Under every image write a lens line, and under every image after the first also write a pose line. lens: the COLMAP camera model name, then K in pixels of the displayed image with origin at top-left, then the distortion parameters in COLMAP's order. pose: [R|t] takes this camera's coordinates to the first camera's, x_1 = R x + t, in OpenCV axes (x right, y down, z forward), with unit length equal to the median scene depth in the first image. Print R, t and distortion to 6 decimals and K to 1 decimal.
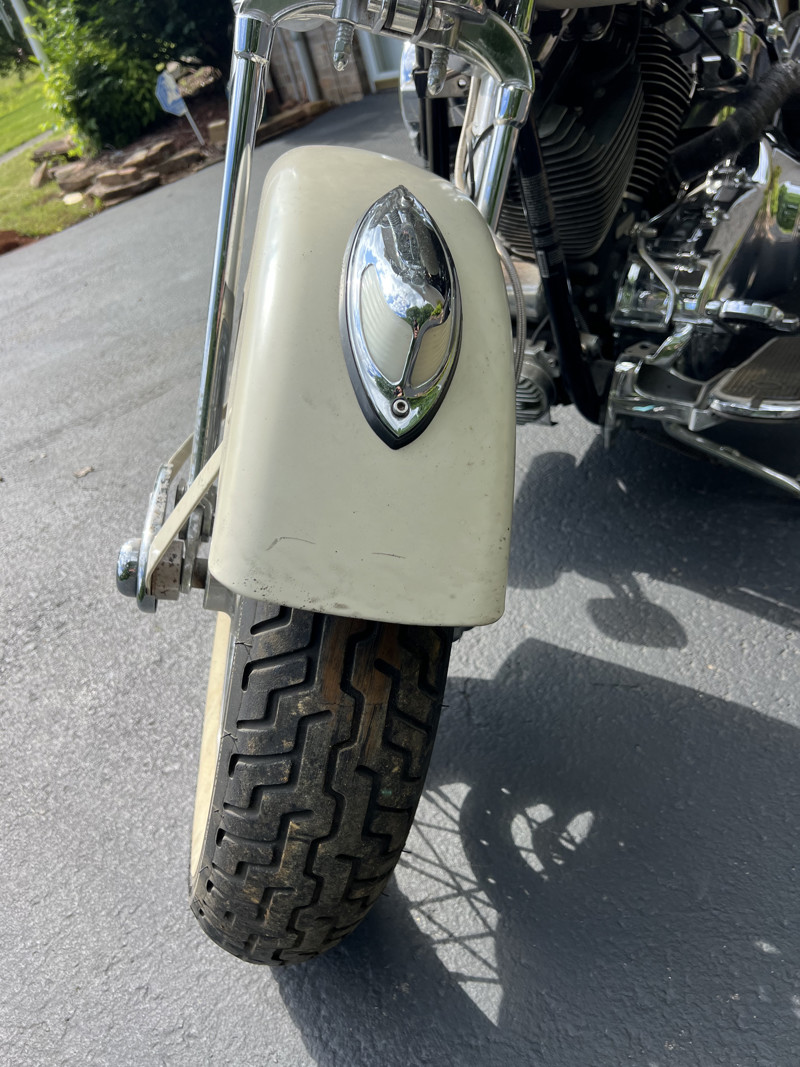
lens RADIAL K [[833.5, 0, 400.0], [0, 833.5, 533.5], [0, 0, 1]] dist [0.069382, -0.102536]
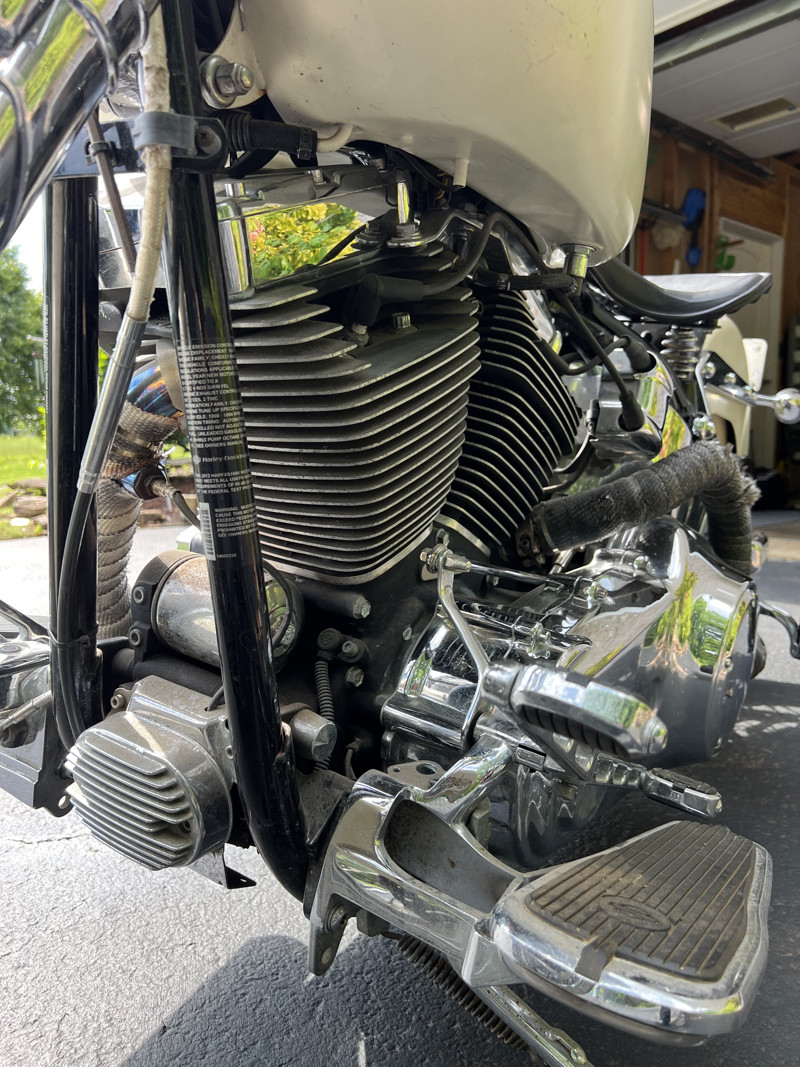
lens RADIAL K [[833.5, 0, 400.0], [0, 833.5, 533.5], [0, 0, 1]] dist [0.069382, -0.102536]
pose [[0.966605, 0.255967, 0.012481, 0.233404], [-0.219827, 0.853195, -0.473005, -0.099115], [-0.131722, 0.454465, 0.880971, 0.483167]]
